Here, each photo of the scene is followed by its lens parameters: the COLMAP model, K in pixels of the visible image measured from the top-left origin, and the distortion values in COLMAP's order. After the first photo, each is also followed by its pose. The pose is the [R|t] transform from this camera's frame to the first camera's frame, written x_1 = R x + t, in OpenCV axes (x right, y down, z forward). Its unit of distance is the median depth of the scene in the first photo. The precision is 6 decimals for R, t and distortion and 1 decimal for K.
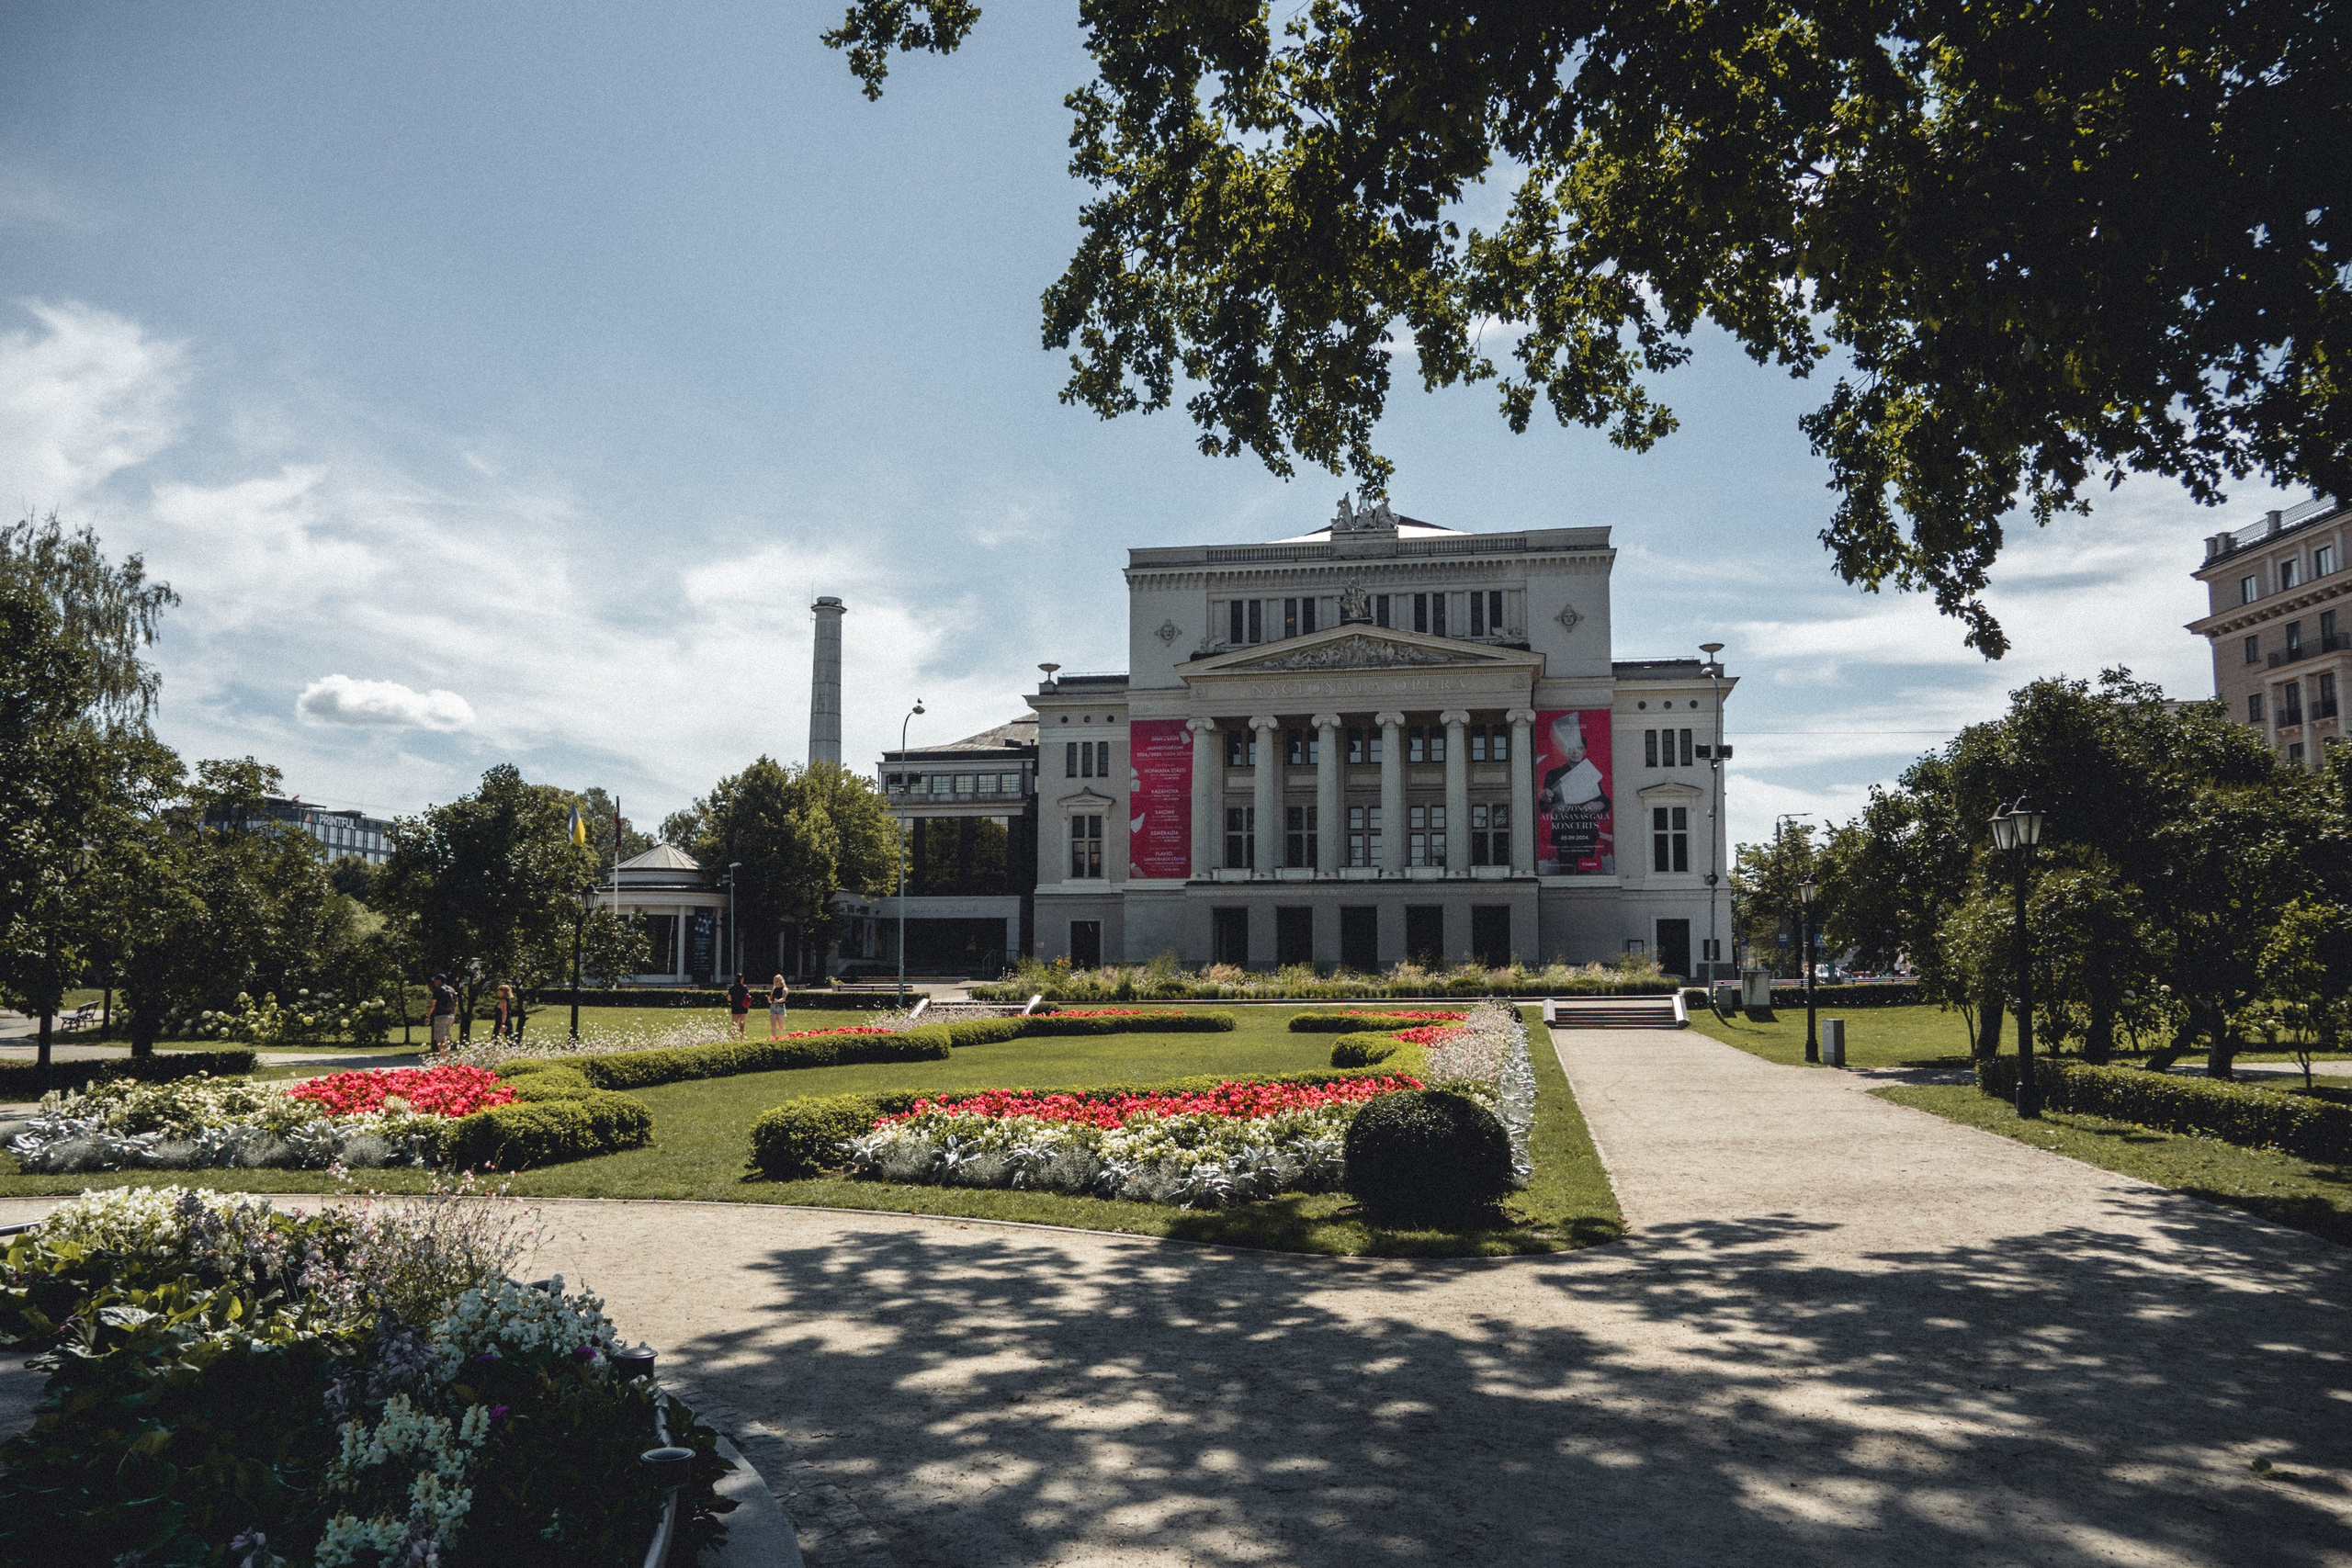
lens RADIAL K [[1715.4, 0, 1176.0], [0, 1715.4, 784.0], [0, 0, 1]] dist [-0.021742, 0.005958]
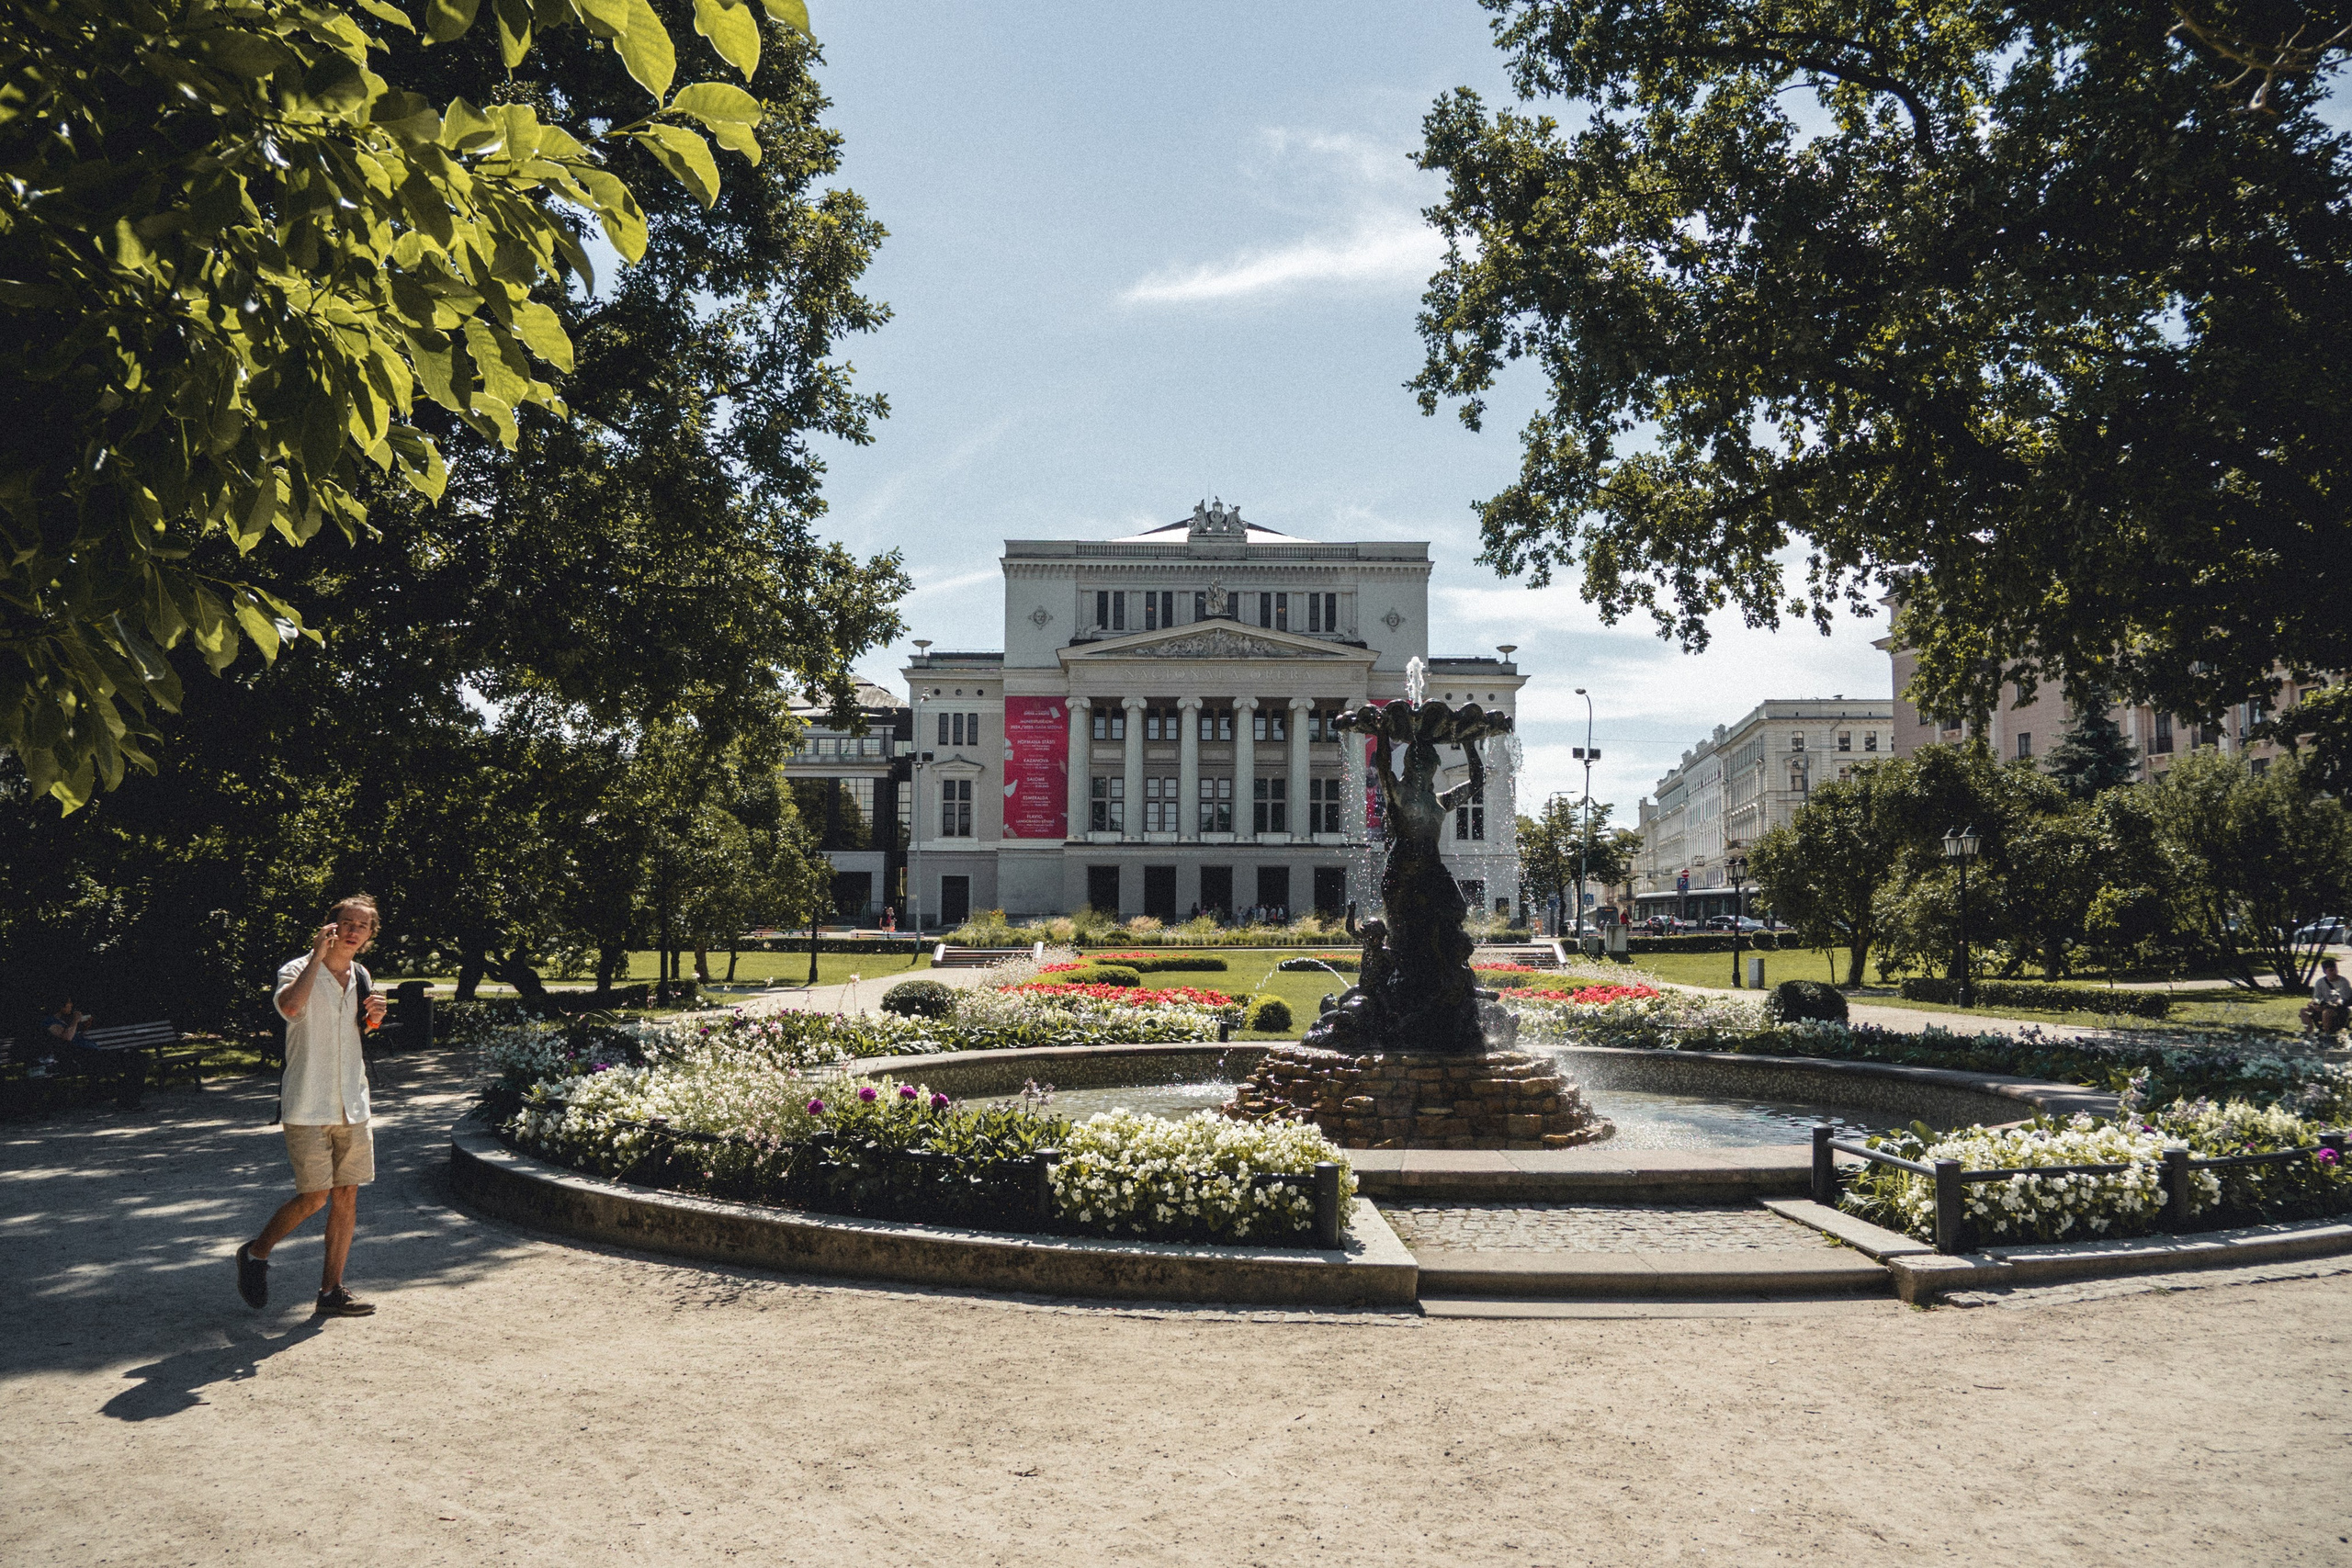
lens RADIAL K [[1715.4, 0, 1176.0], [0, 1715.4, 784.0], [0, 0, 1]] dist [-0.021742, 0.005958]
pose [[0.982493, 0.020531, 0.185165, -0.125701], [-0.025827, 0.999322, 0.026234, -0.012316], [-0.184501, -0.030557, 0.982357, -0.113691]]
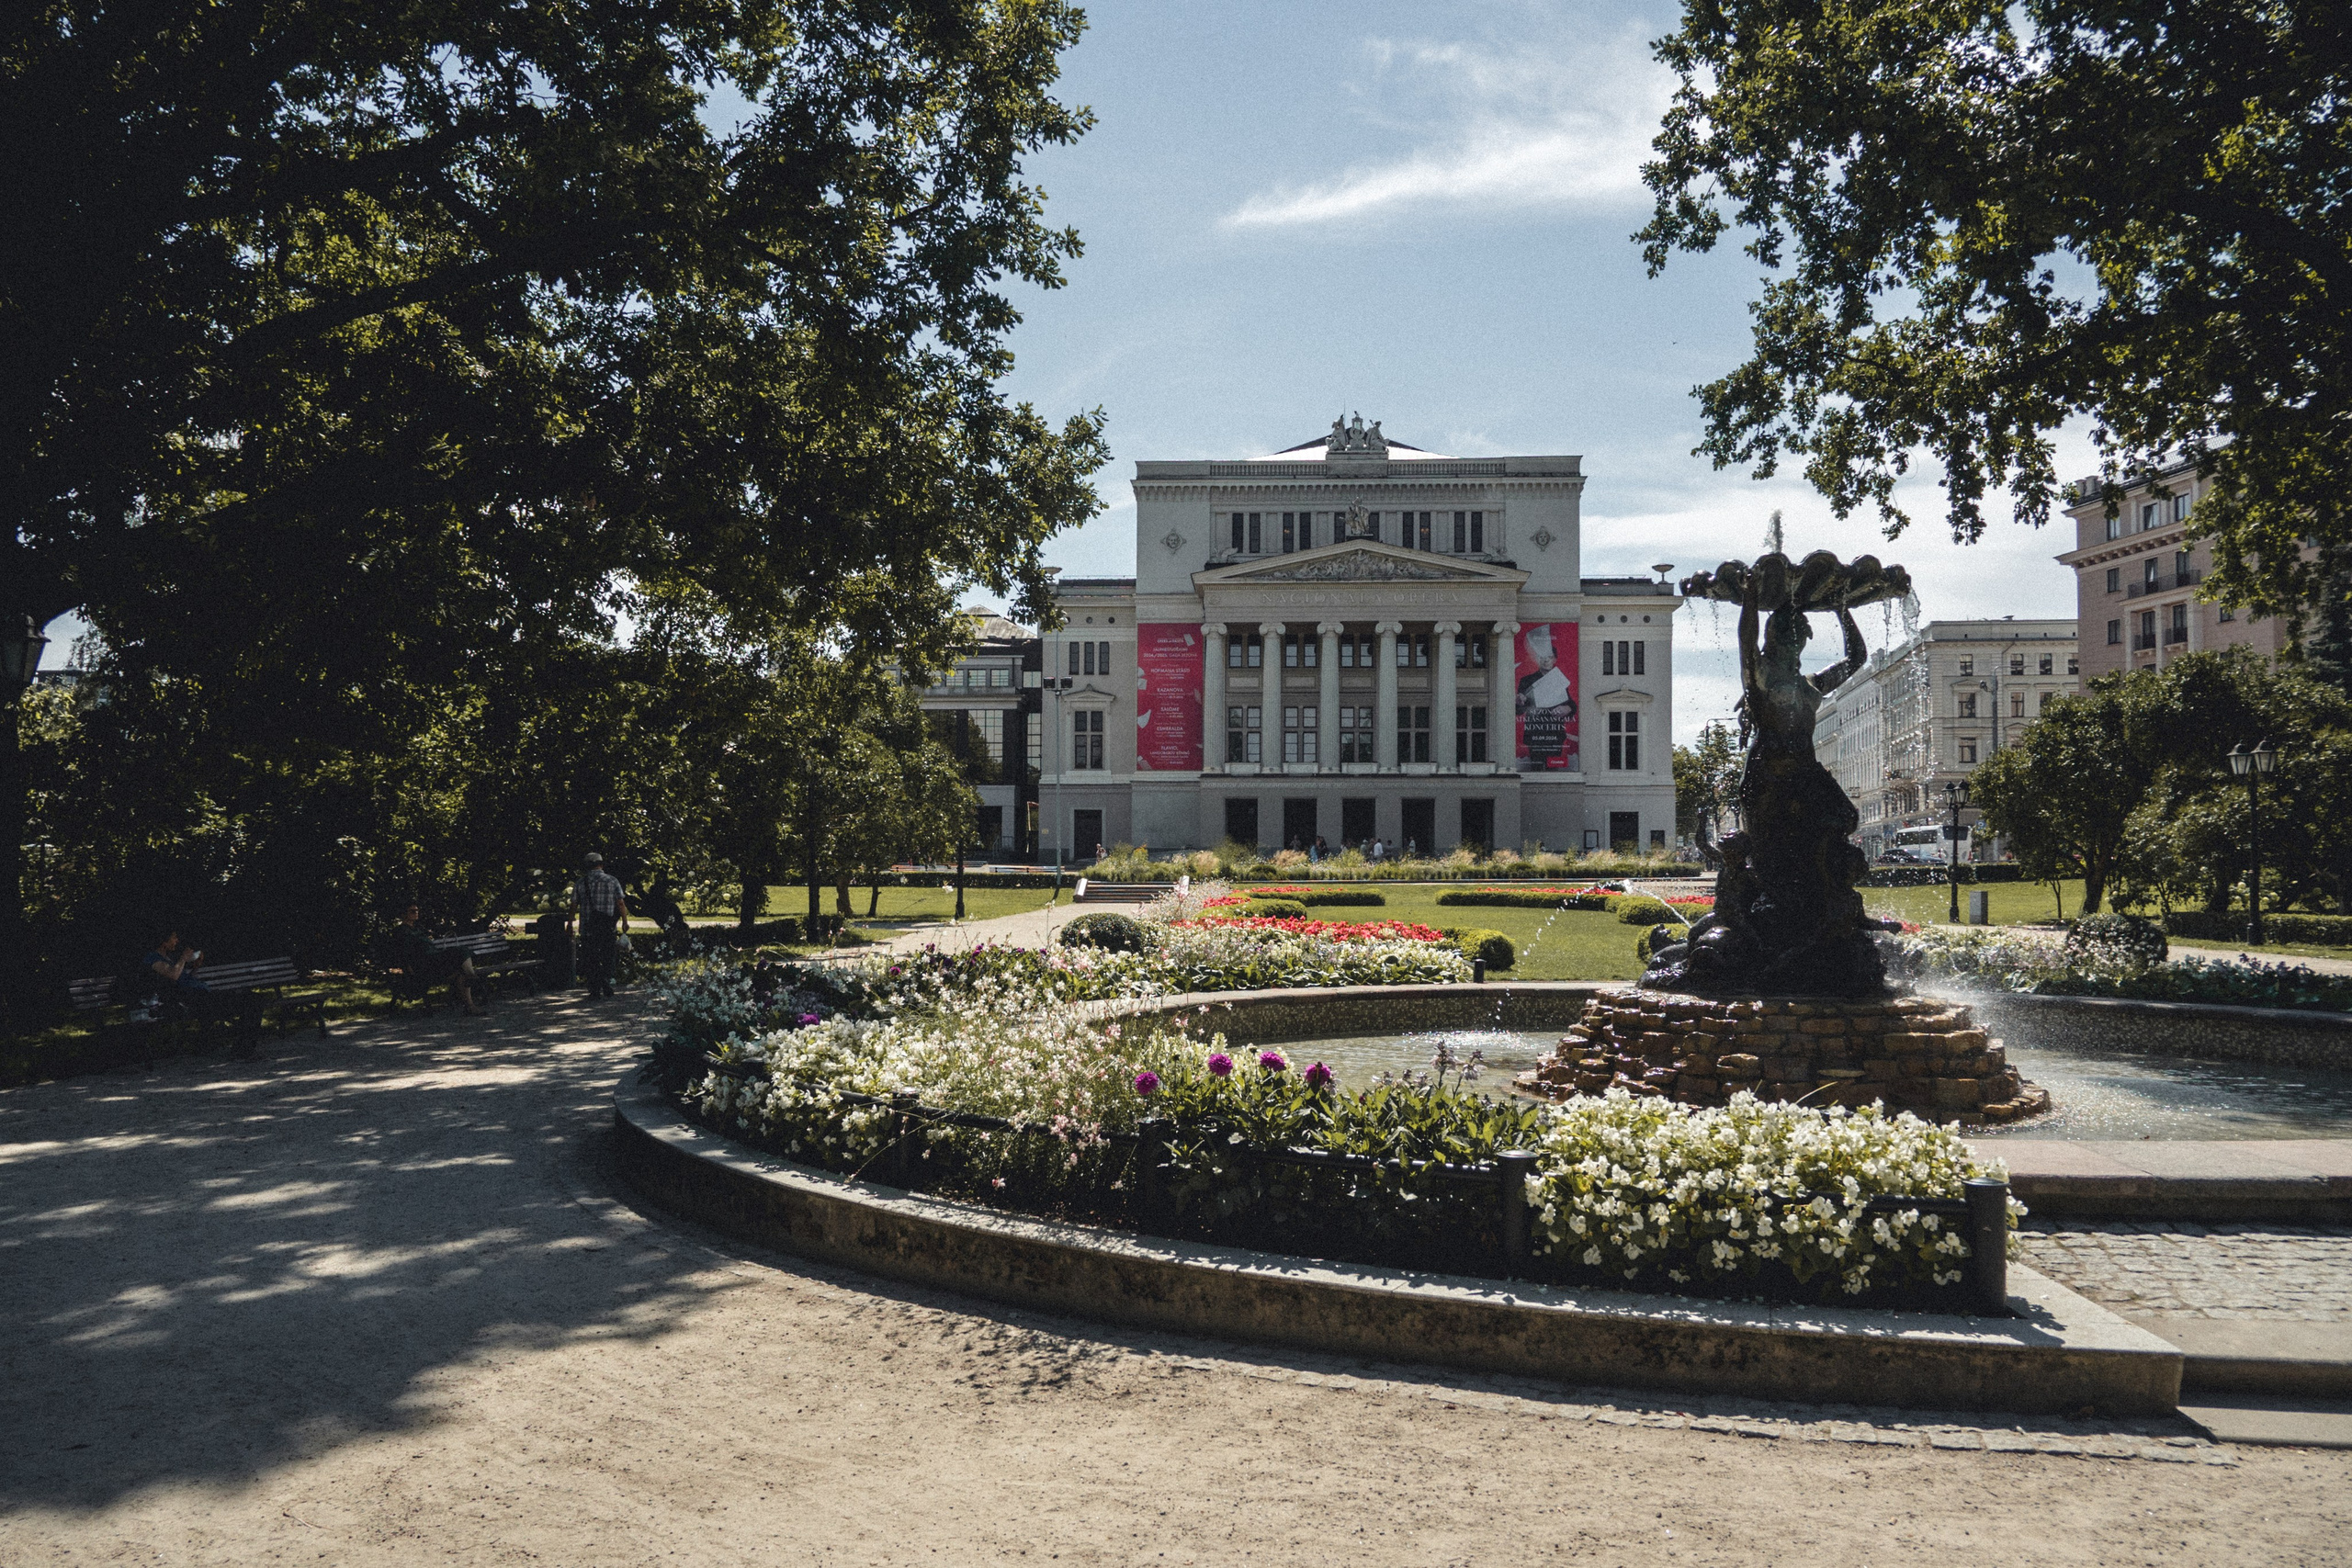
lens RADIAL K [[1736.3, 0, 1183.2], [0, 1736.3, 786.3], [0, 0, 1]] dist [-0.020567, 0.006277]
pose [[0.992539, 0.008478, 0.121630, -0.133103], [-0.016630, 0.997670, 0.066171, -0.007806], [-0.120786, -0.067700, 0.990367, -0.086436]]
